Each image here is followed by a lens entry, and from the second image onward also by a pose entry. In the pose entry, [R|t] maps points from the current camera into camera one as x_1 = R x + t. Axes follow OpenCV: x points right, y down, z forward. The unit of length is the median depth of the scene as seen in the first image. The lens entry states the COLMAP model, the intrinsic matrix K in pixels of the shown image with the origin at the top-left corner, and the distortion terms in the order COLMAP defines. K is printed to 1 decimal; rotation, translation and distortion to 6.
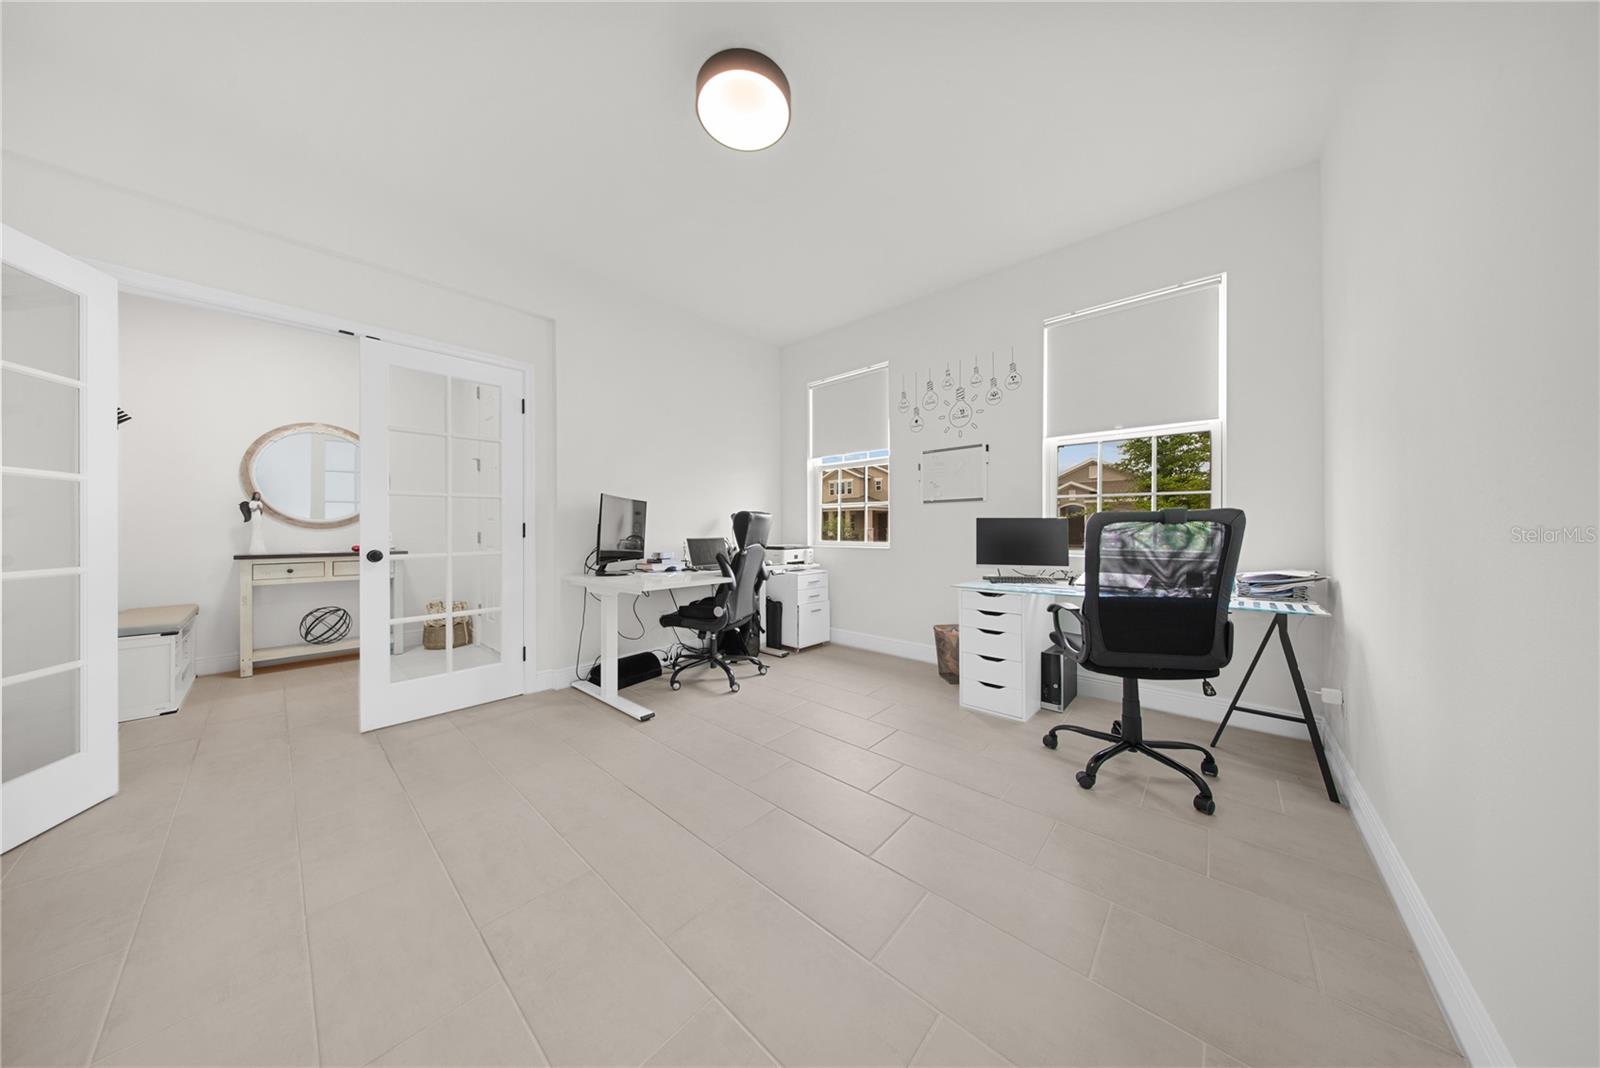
lens RADIAL K [[476.8, 0, 799.5], [0, 476.8, 524.5], [0, 0, 1]] dist [-0.000289, -0.001252]
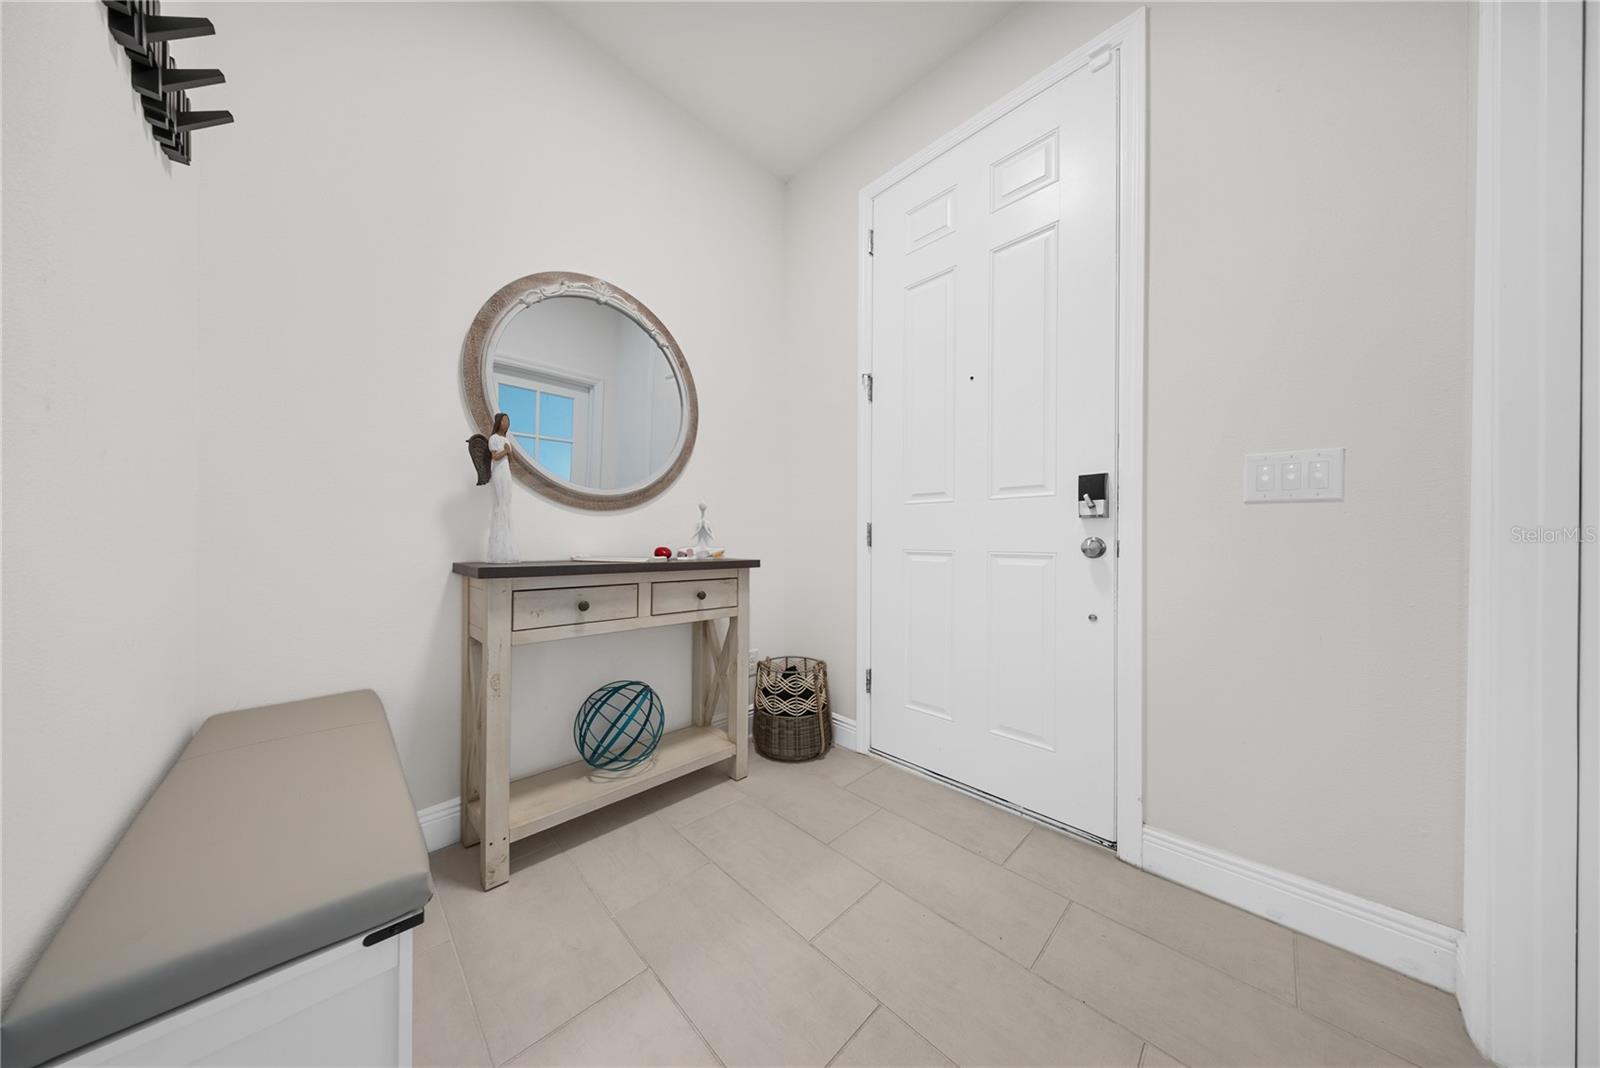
lens RADIAL K [[476.8, 0, 799.5], [0, 476.8, 535.2], [0, 0, 1]] dist [-0.000289, -0.001252]
pose [[0.998195, 0.013200, -0.058593, -0.395321], [-0.013113, 0.999912, 0.001873, 0.015425], [0.058613, -0.001101, 0.998280, 0.276843]]
